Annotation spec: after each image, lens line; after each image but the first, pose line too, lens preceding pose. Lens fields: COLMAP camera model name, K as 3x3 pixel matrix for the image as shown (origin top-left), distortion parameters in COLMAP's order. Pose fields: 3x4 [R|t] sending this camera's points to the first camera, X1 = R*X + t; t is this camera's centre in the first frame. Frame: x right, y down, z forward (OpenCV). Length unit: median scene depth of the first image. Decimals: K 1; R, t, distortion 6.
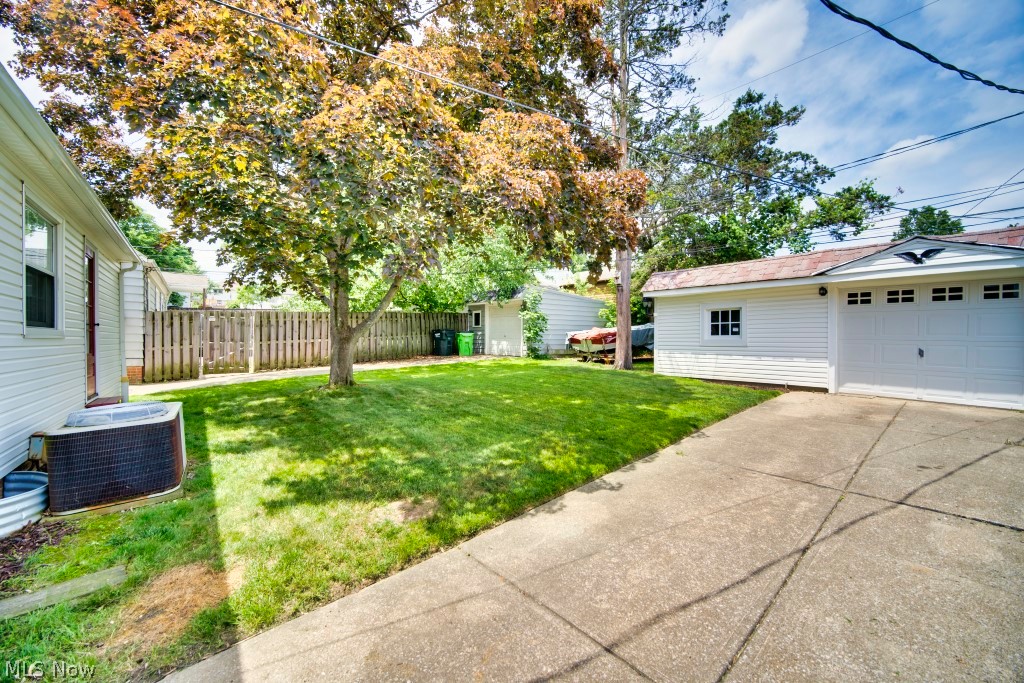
lens RADIAL K [[409.3, 0, 512.0], [0, 409.3, 341.5], [0, 0, 1]] dist [-0.001175, -0.000205]
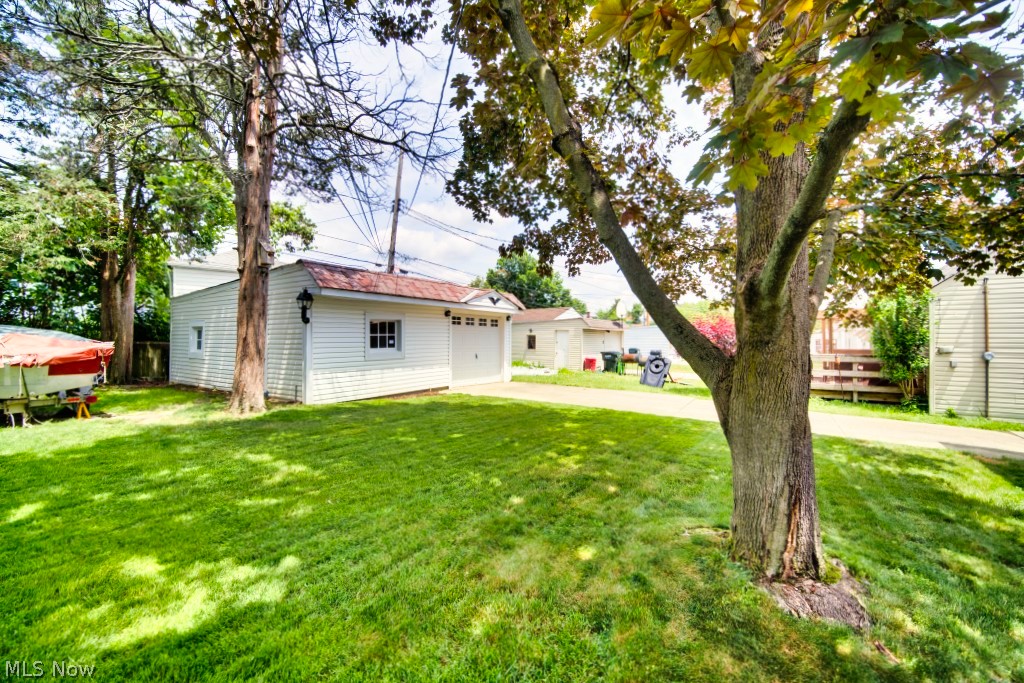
lens RADIAL K [[409.3, 0, 512.0], [0, 409.3, 341.5], [0, 0, 1]] dist [-0.001175, -0.000205]
pose [[-0.261825, -0.008834, 0.965075, -0.312963], [0.011936, 0.999852, 0.012391, -0.024671], [-0.965042, 0.014764, -0.261681, 0.619716]]
